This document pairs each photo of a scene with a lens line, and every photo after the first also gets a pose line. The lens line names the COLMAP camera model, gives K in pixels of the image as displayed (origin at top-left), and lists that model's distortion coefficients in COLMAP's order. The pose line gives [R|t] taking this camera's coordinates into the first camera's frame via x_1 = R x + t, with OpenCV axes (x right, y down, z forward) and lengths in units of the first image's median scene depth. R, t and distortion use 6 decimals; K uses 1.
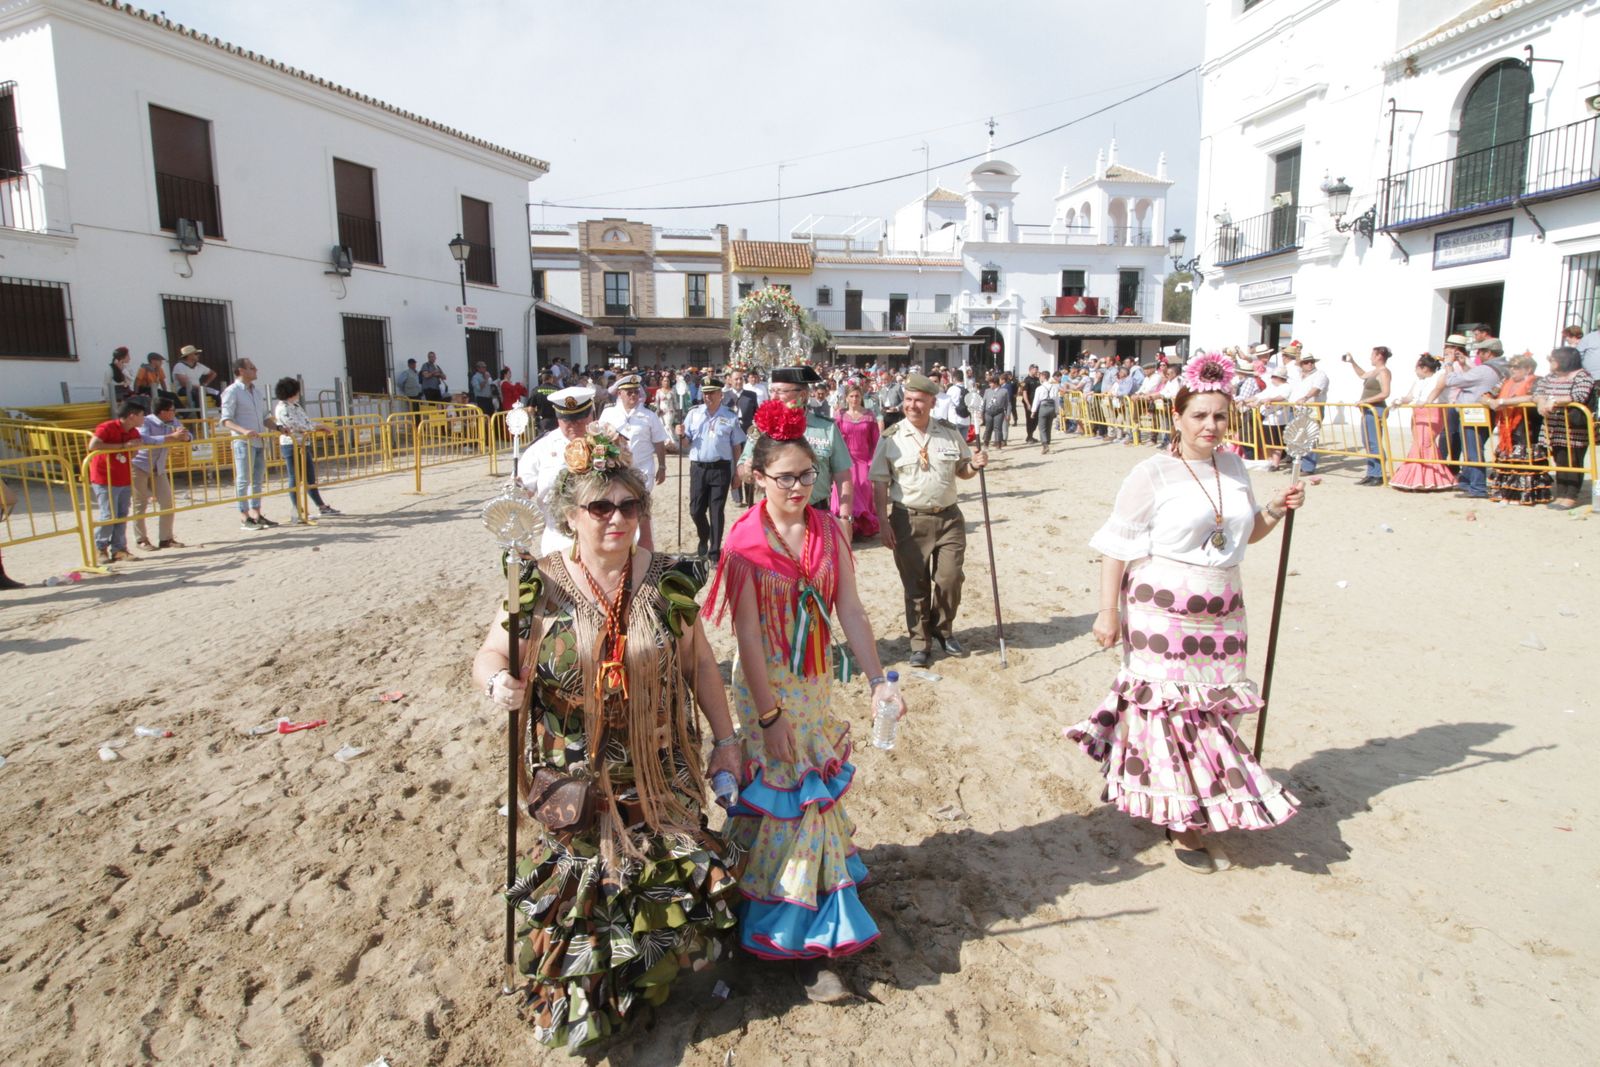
lens RADIAL K [[897.1, 0, 794.4], [0, 897.1, 532.1], [0, 0, 1]] dist [0.003873, -0.011535]
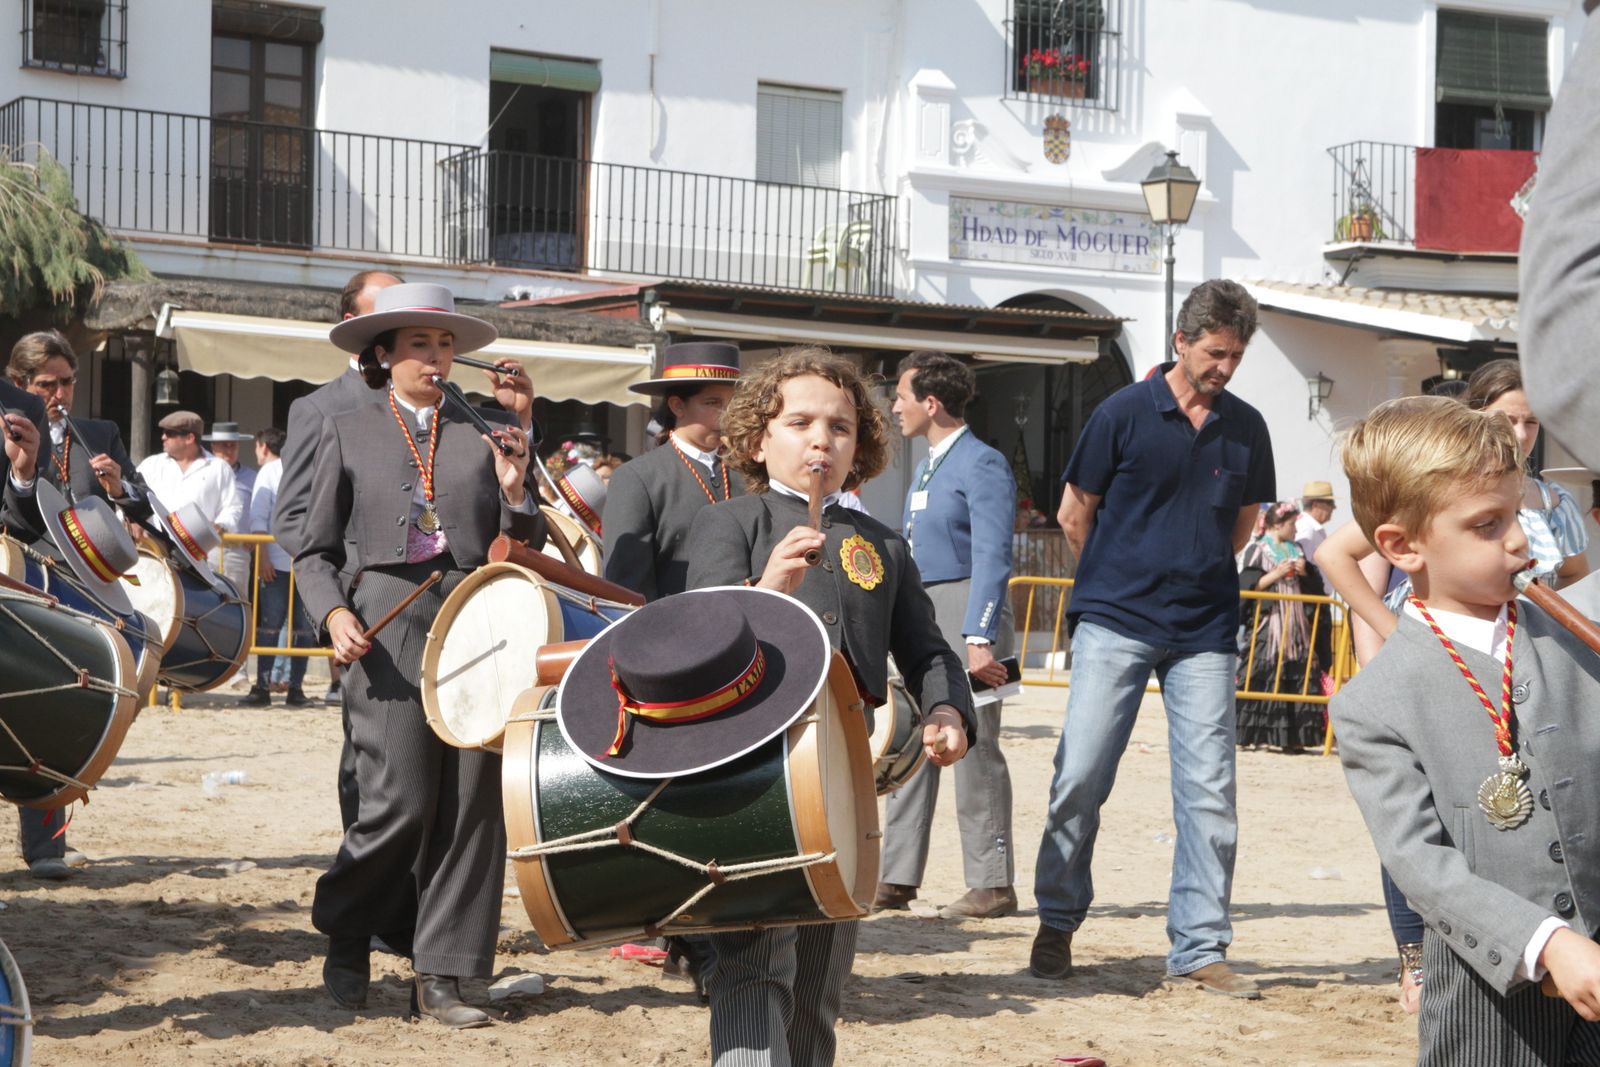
lens RADIAL K [[3375.9, 0, 806.0], [0, 3375.9, 594.5], [0, 0, 1]] dist [0.214561, 0.049476]
pose [[0.966913, 0.034365, 0.252782, 0.010526], [0.012954, 0.982993, -0.183185, -0.059508], [-0.254778, 0.180398, 0.950024, 0.449426]]
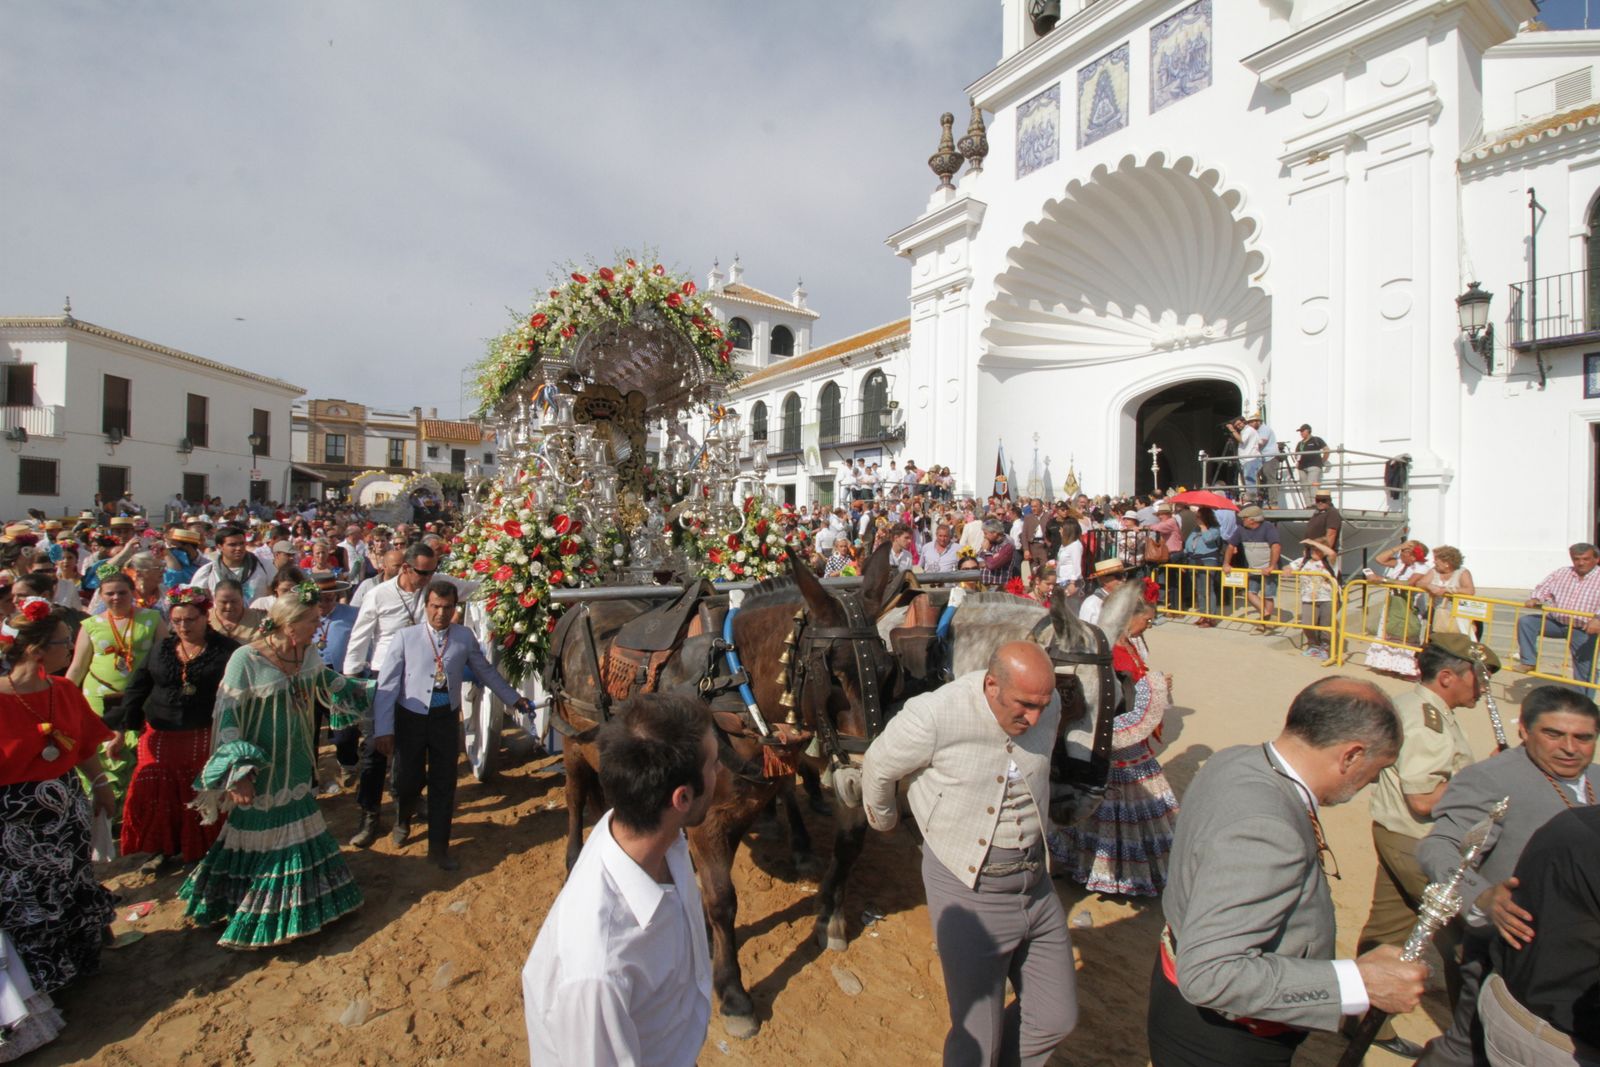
lens RADIAL K [[737.0, 0, 789.1], [0, 737.0, 527.9], [0, 0, 1]] dist [0.002600, -0.015998]
pose [[0.926594, 0.027496, 0.375056, 0.041319], [0.027179, 0.989819, -0.139713, 0.050188], [-0.375079, 0.139651, 0.916413, -0.361402]]
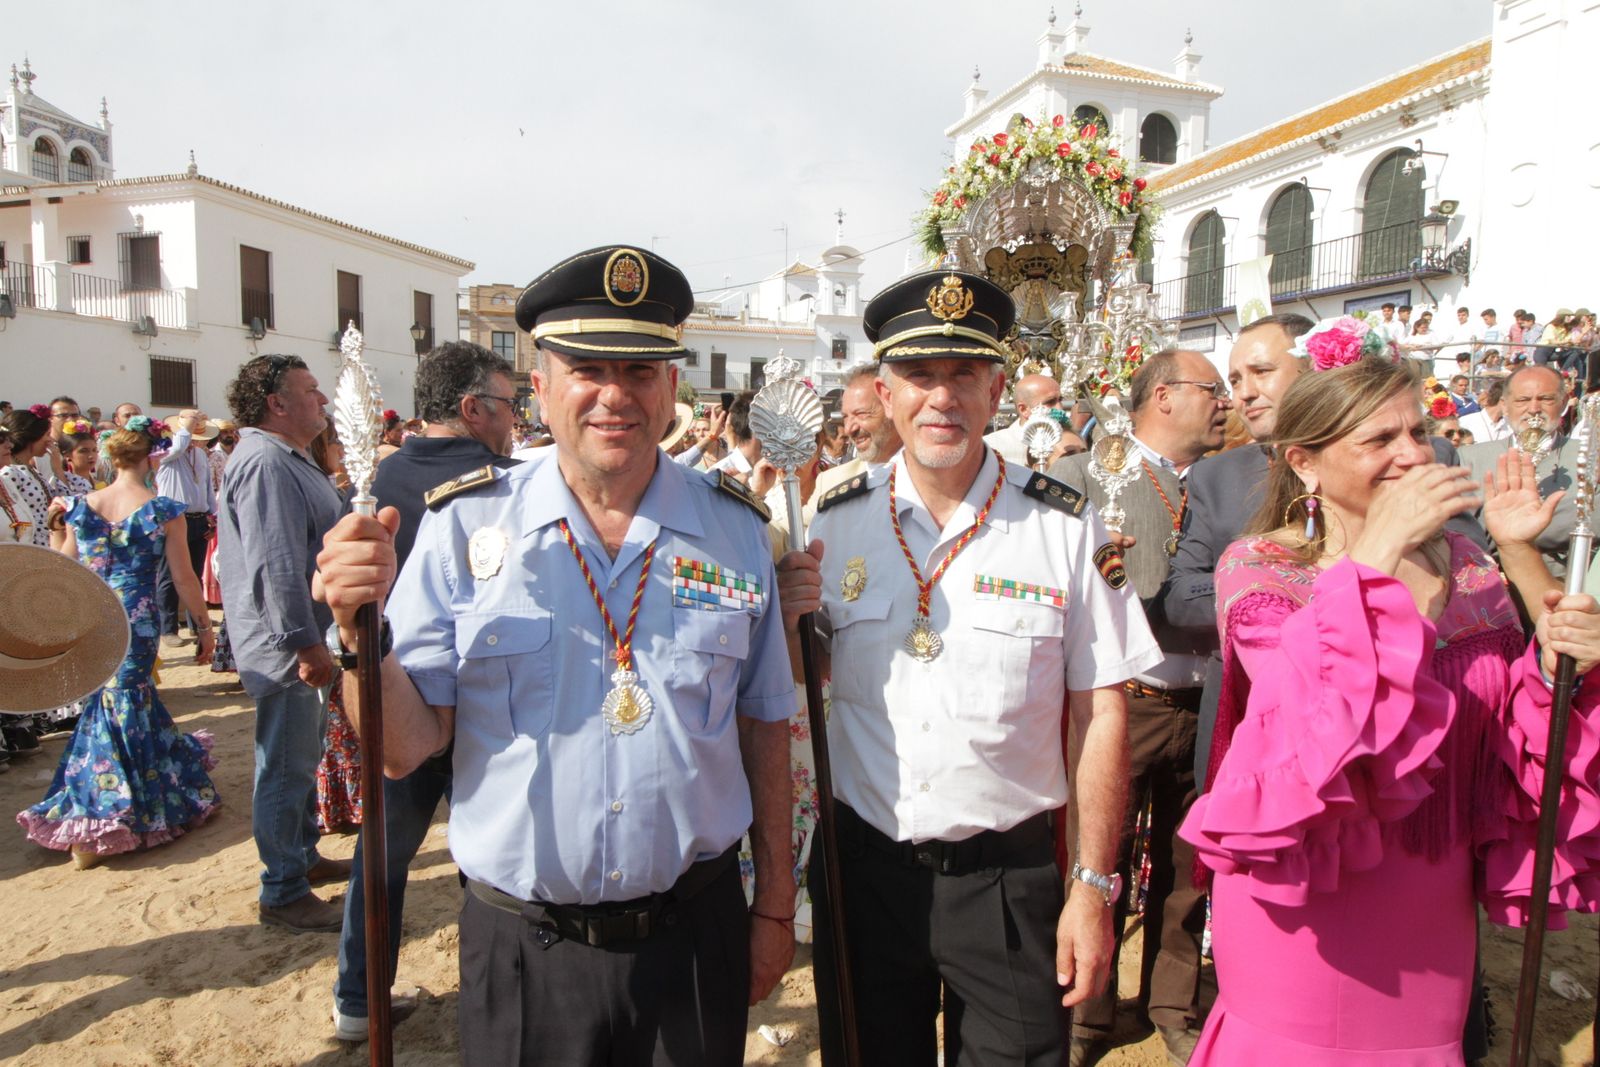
lens RADIAL K [[1023.0, 0, 790.3], [0, 1023.0, 538.2], [0, 0, 1]] dist [0.001903, -0.008409]
pose [[0.992865, 0.009747, 0.118846, 0.005700], [-0.001908, 0.997824, -0.065899, 0.046981], [-0.119230, 0.065203, 0.990723, -0.275937]]
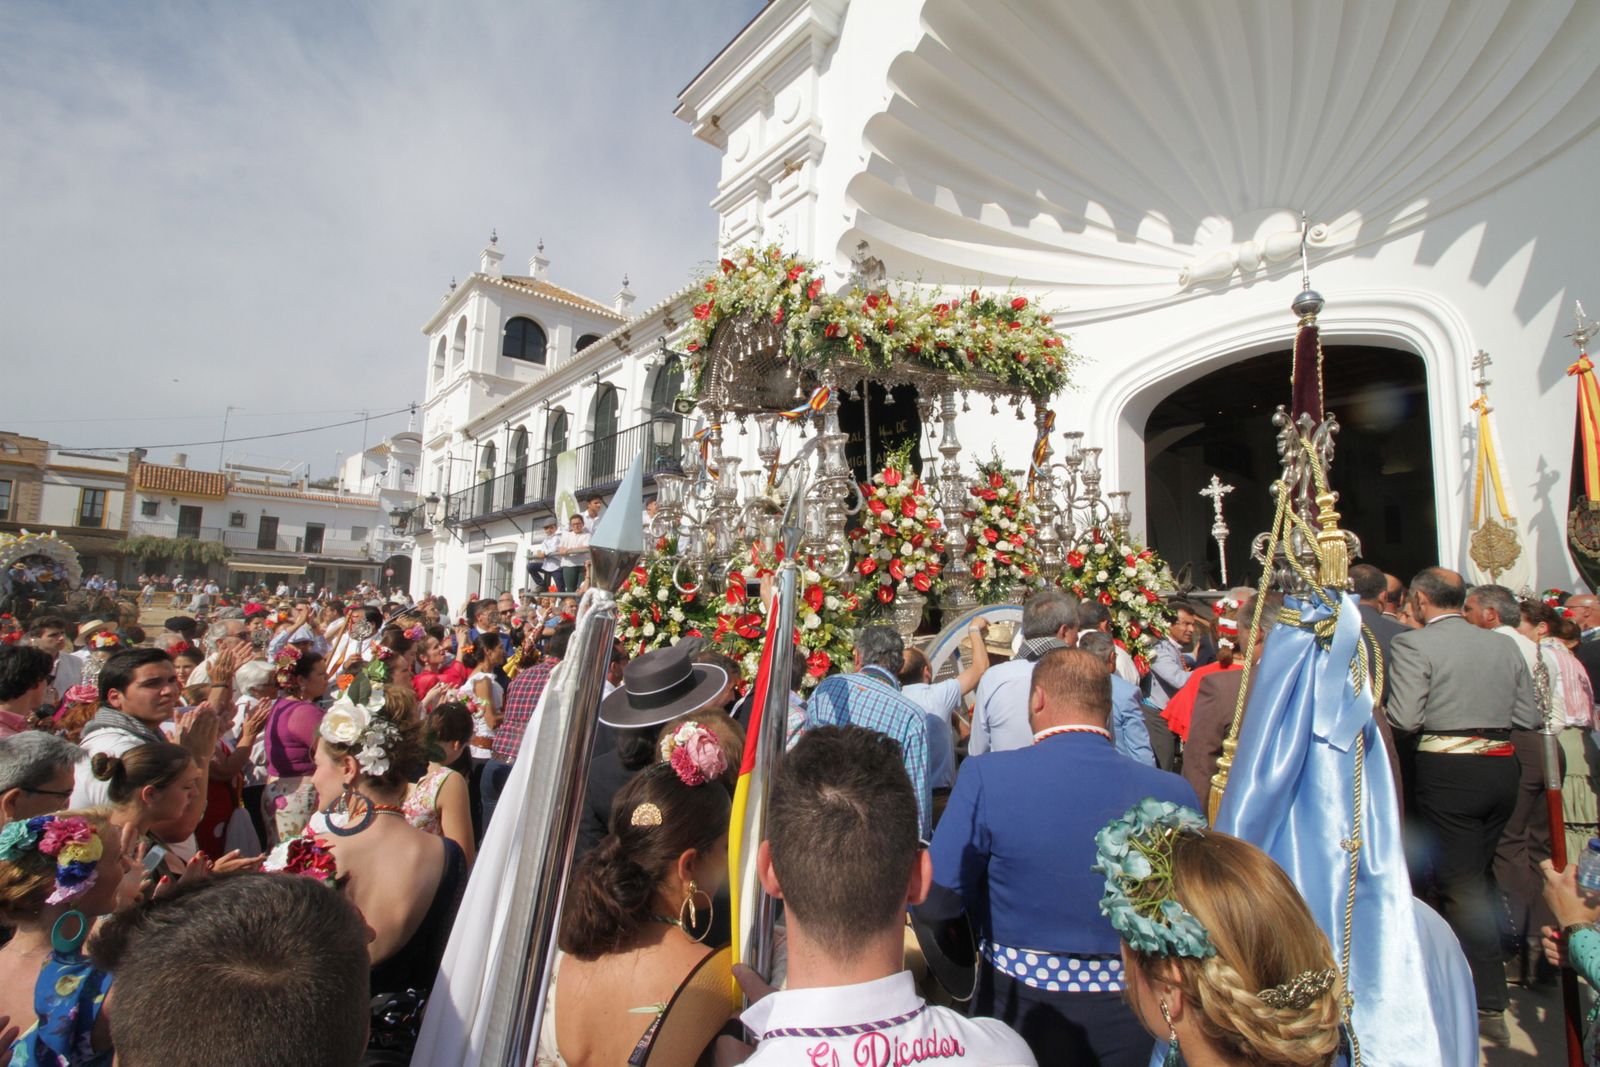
lens RADIAL K [[742.8, 0, 782.5], [0, 742.8, 530.5], [0, 0, 1]] dist [0.010261, -0.016311]
pose [[0.876787, 0.088809, 0.472608, 0.208544], [0.030722, 0.970446, -0.239355, 0.004406], [-0.479897, 0.224382, 0.848146, -0.164378]]
